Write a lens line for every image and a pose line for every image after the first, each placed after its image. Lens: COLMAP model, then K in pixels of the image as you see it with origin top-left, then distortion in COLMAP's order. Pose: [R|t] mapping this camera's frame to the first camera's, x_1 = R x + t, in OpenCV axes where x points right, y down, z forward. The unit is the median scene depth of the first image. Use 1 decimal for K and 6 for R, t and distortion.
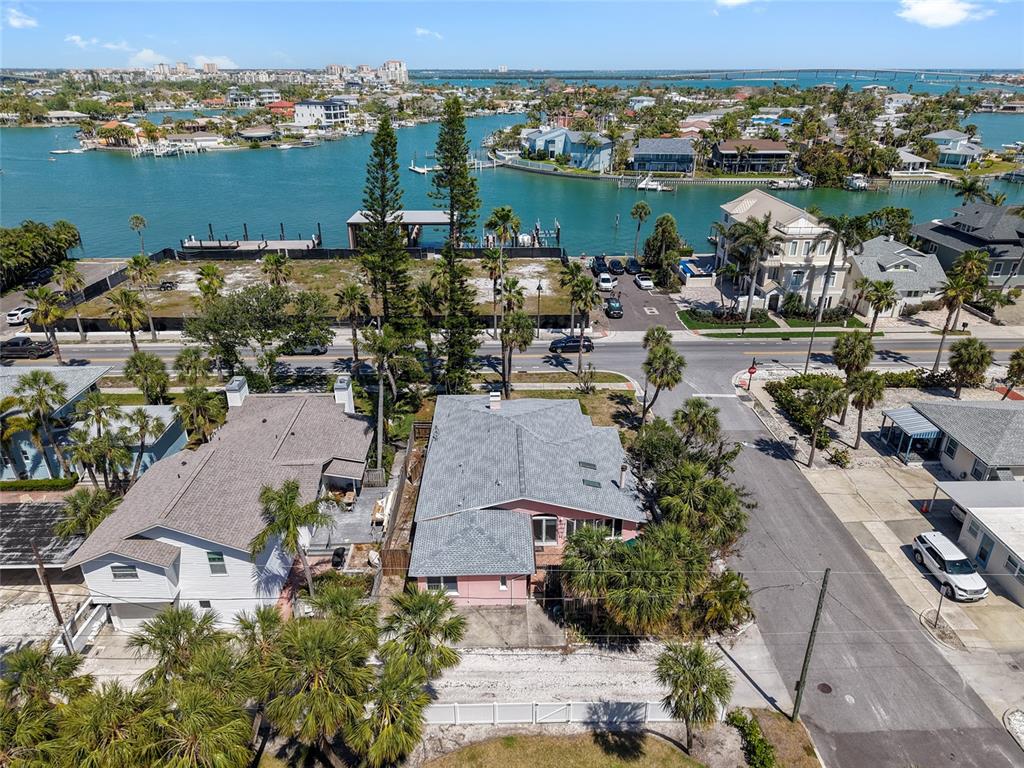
lens RADIAL K [[691.0, 0, 512.0], [0, 691.0, 384.0], [0, 0, 1]] dist [0.001984, 0.005589]
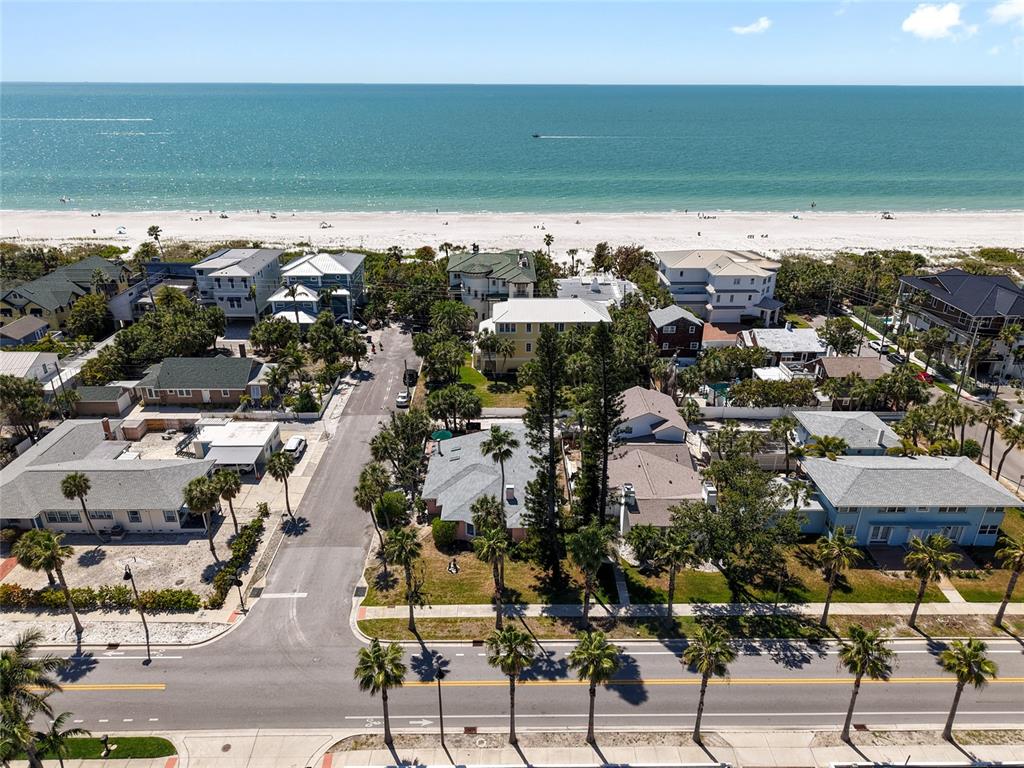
lens RADIAL K [[664.0, 0, 507.9], [0, 664.0, 400.4], [0, 0, 1]] dist [-0.004658, 0.001541]
pose [[-0.999874, -0.009885, 0.012415, -0.030777], [0.003002, 0.650350, 0.759629, -0.895519], [-0.015583, 0.759571, -0.650238, 1.434837]]
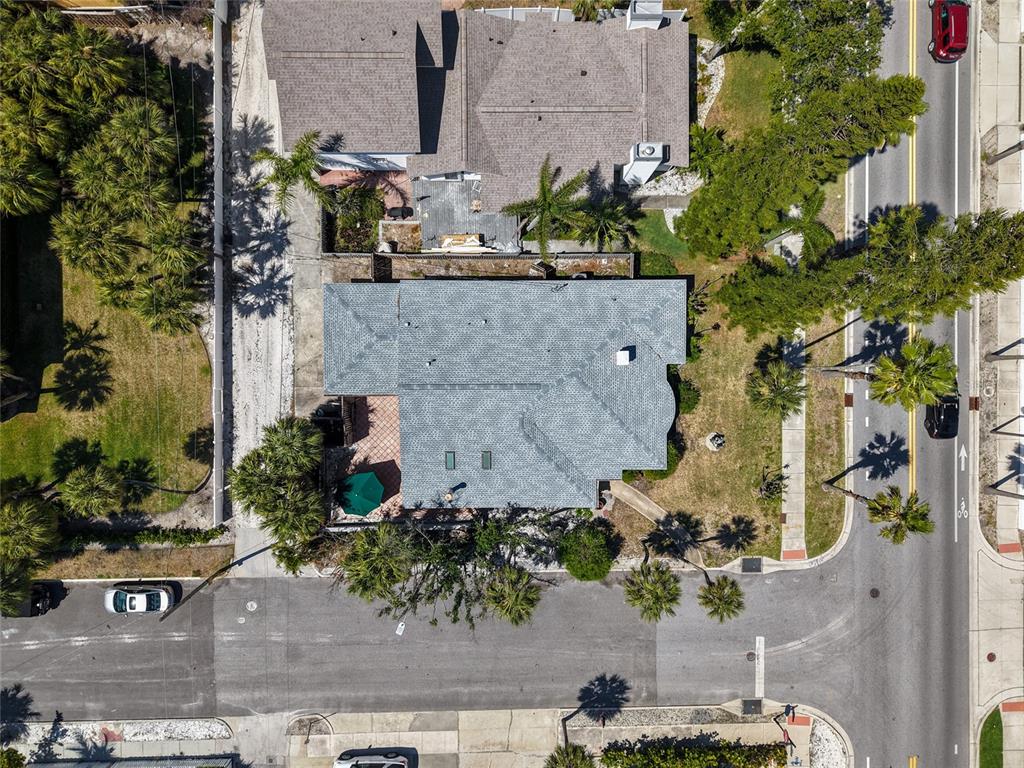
lens RADIAL K [[691.0, 0, 512.0], [0, 691.0, 384.0], [0, 0, 1]] dist [0.001984, 0.005589]
pose [[-0.019863, 0.999701, 0.014255, -0.003968], [-0.429519, -0.021408, 0.902804, -0.527107], [0.902839, 0.011810, 0.429816, 0.472146]]
